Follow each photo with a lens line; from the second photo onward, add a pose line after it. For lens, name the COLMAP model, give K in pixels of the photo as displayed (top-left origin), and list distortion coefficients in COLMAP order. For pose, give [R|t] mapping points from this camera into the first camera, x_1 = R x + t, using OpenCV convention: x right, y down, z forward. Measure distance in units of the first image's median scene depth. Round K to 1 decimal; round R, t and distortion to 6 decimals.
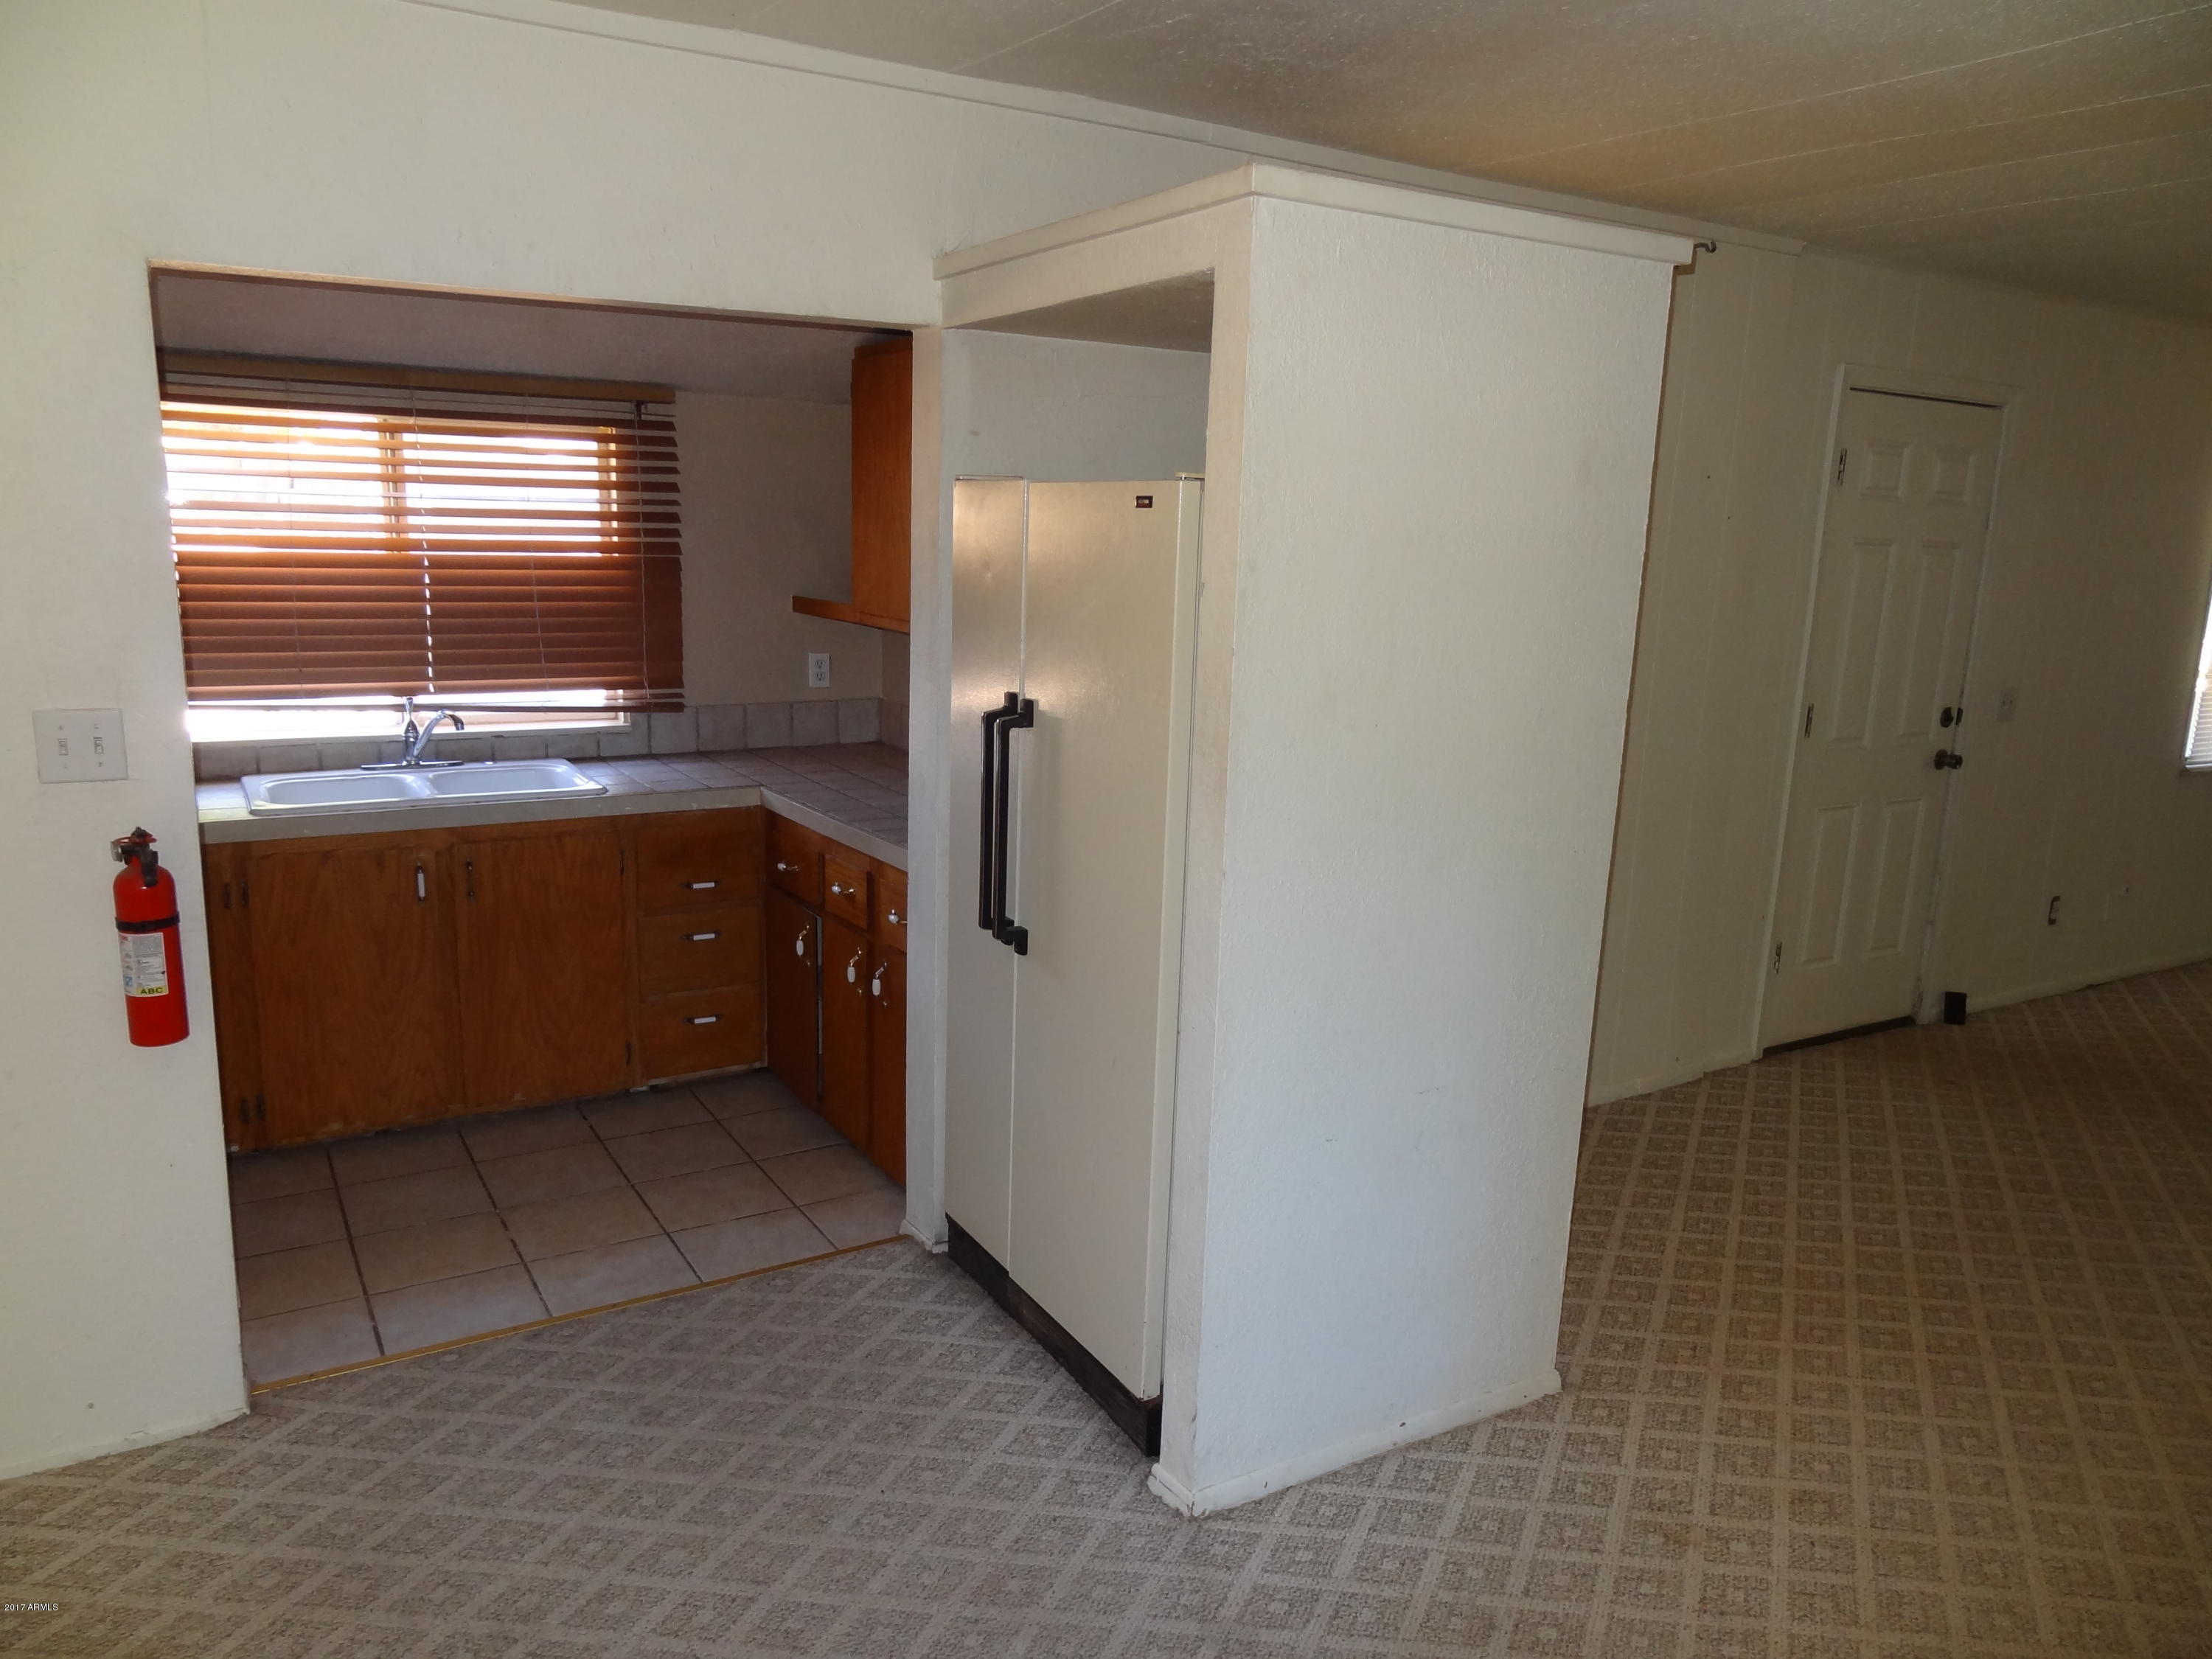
lens RADIAL K [[1535.9, 0, 1116.9], [0, 1535.9, 842.6], [0, 0, 1]] dist [0.001811, -0.002974]
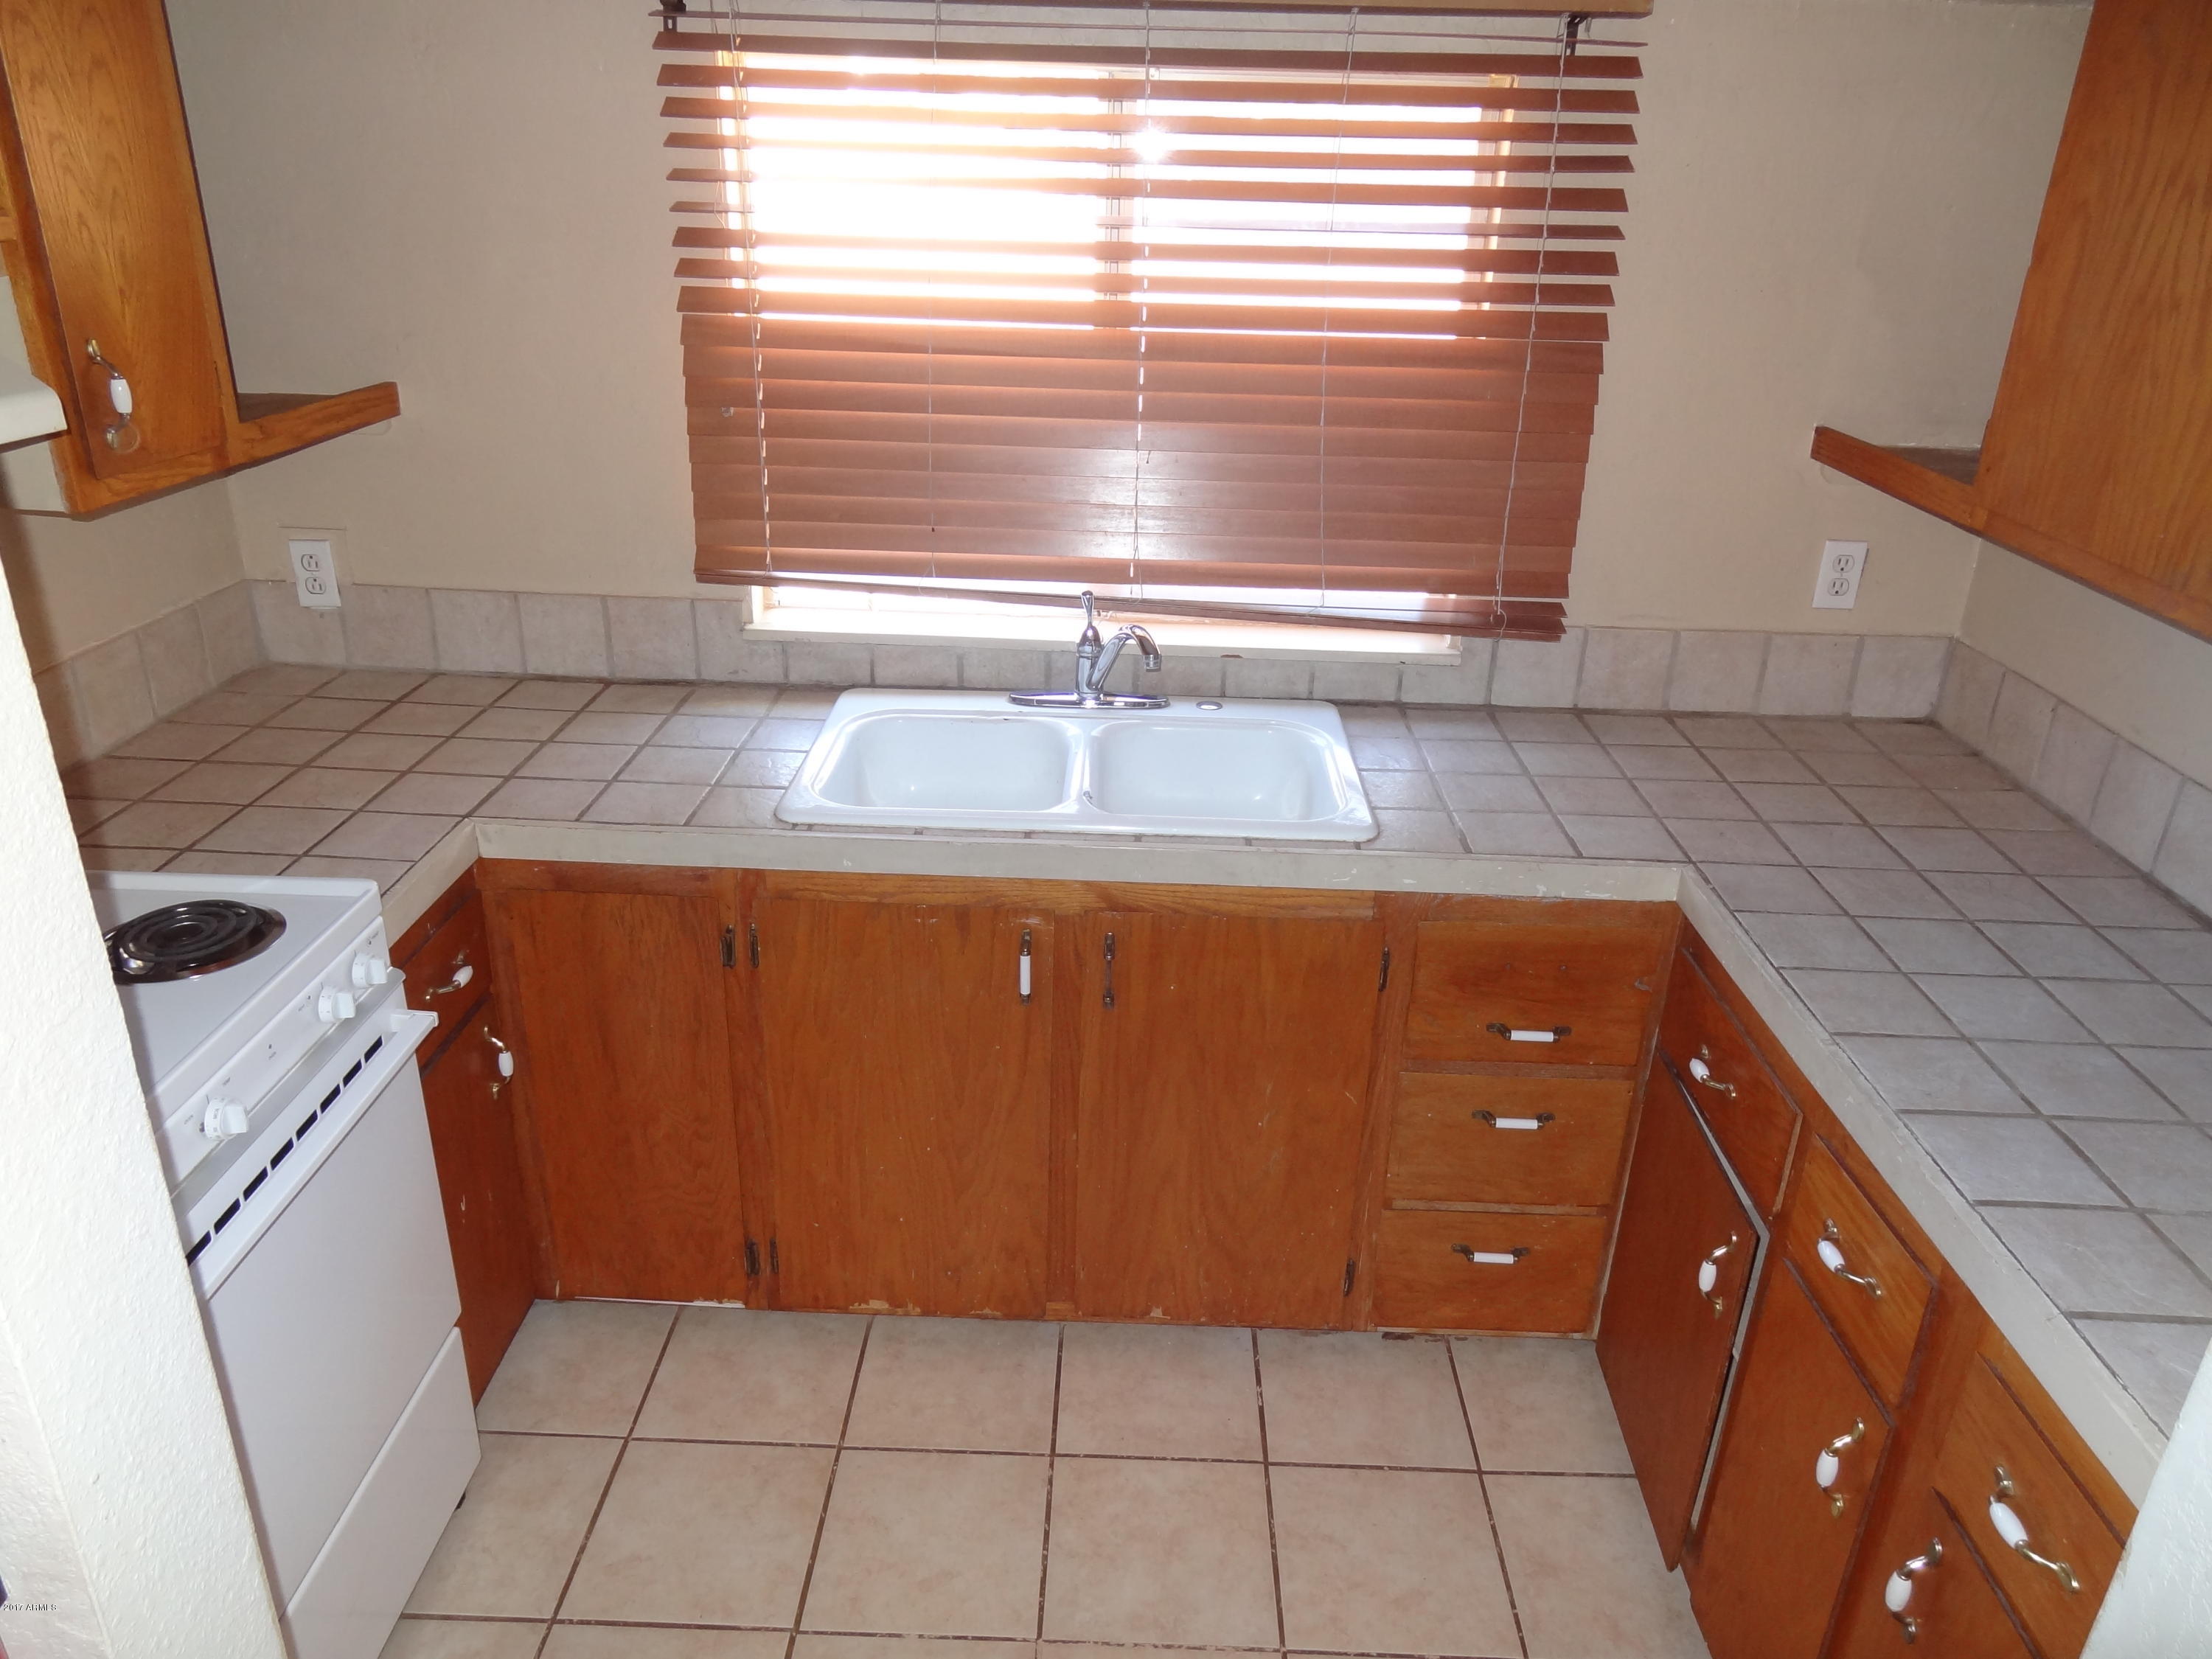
lens RADIAL K [[1535.9, 0, 1116.9], [0, 1535.9, 842.6], [0, 0, 1]] dist [0.001811, -0.002974]
pose [[0.842076, 0.207210, -0.497967, -0.131284], [-0.109708, 0.969761, 0.218009, -0.117994], [0.528083, -0.128949, 0.839345, 0.461291]]
